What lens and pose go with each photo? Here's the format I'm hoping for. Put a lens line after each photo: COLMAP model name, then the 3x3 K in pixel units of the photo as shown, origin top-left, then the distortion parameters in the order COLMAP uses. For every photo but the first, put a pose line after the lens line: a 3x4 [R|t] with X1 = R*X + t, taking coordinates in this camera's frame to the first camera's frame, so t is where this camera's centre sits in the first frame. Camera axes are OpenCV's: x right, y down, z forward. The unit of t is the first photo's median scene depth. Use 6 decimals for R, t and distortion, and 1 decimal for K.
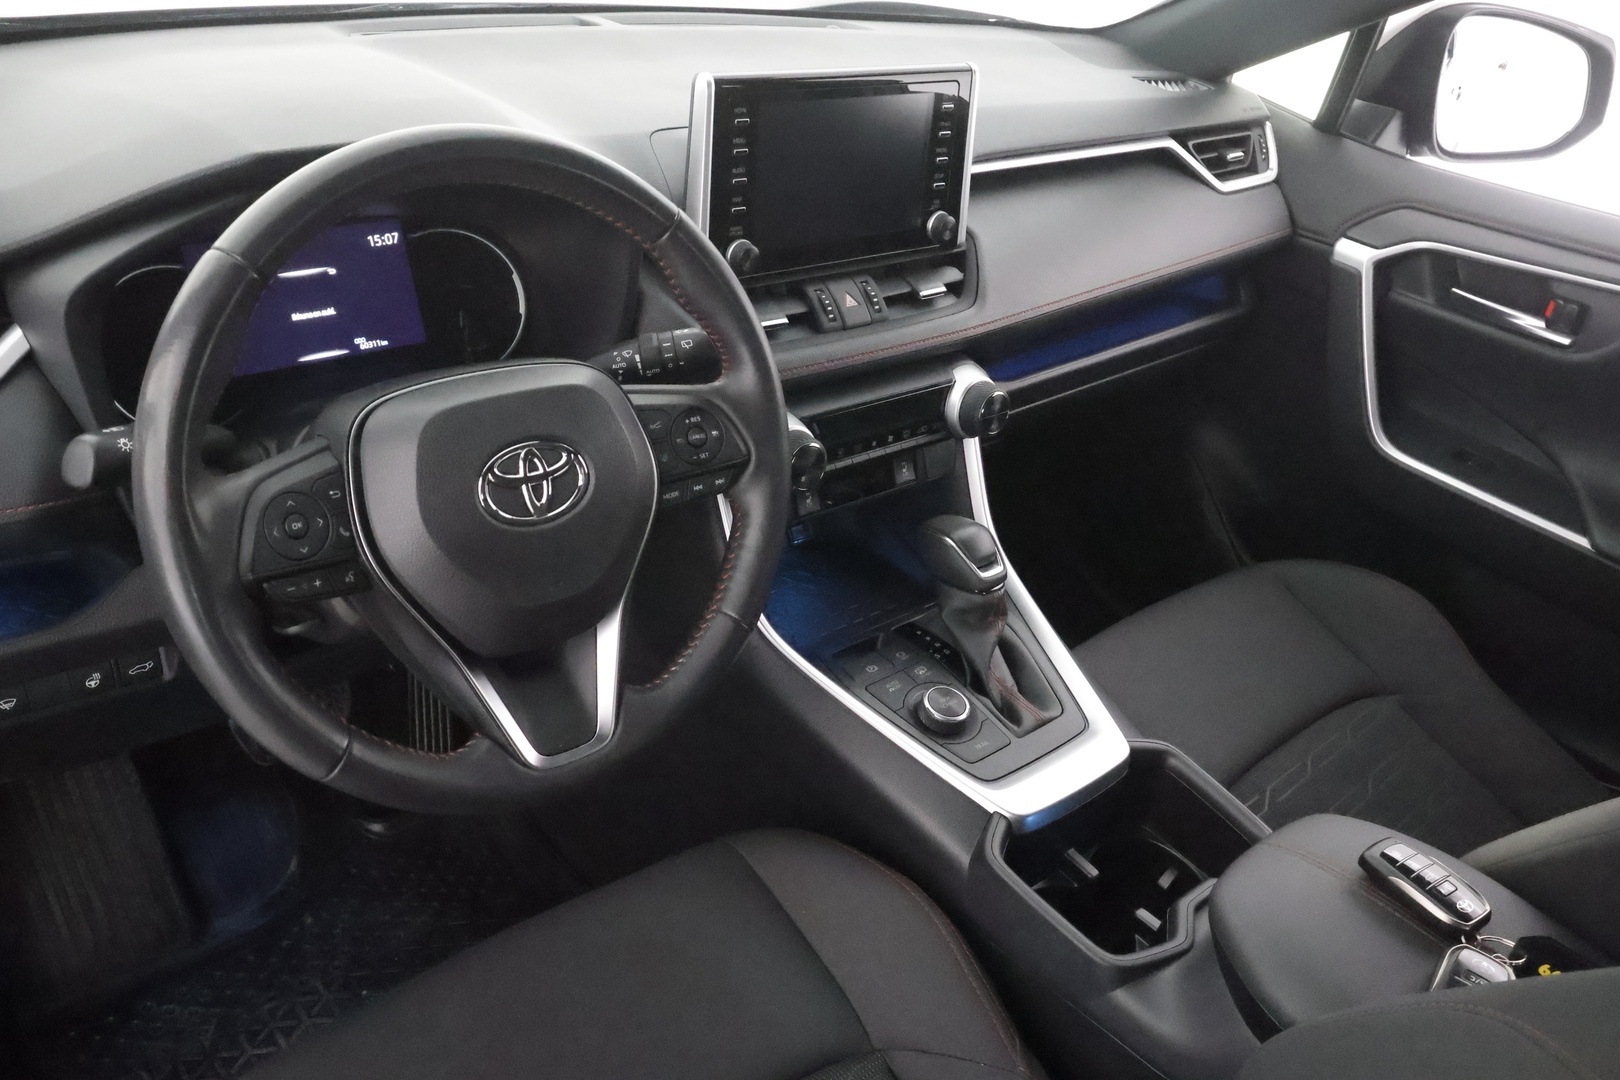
lens RADIAL K [[1319.5, 0, 810.0], [0, 1319.5, 540.0], [0, 0, 1]] dist [0.000035, 0.001284]
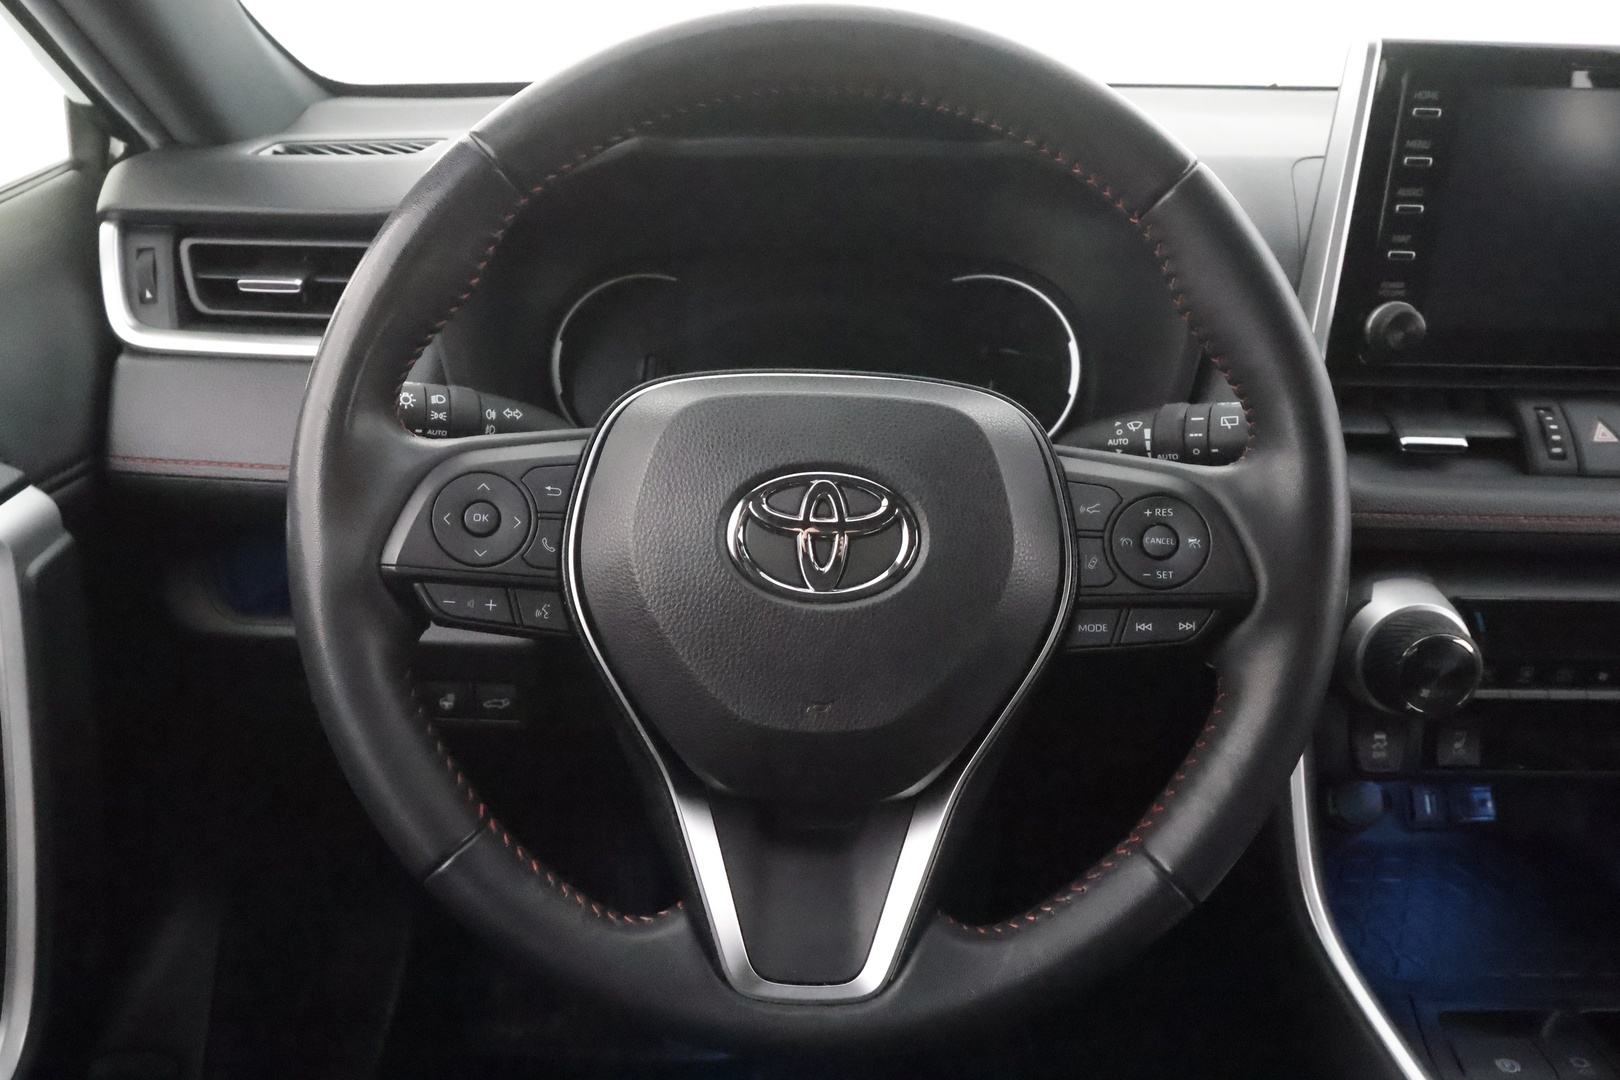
lens RADIAL K [[1188.6, 0, 810.0], [0, 1188.6, 540.0], [0, 0, 1]] dist [0.001805, 0.000378]
pose [[0.771237, 0.155522, -0.617257, 0.110946], [-0.263806, 0.960591, -0.087588, 0.007720], [0.579310, 0.230387, 0.781871, 0.456988]]
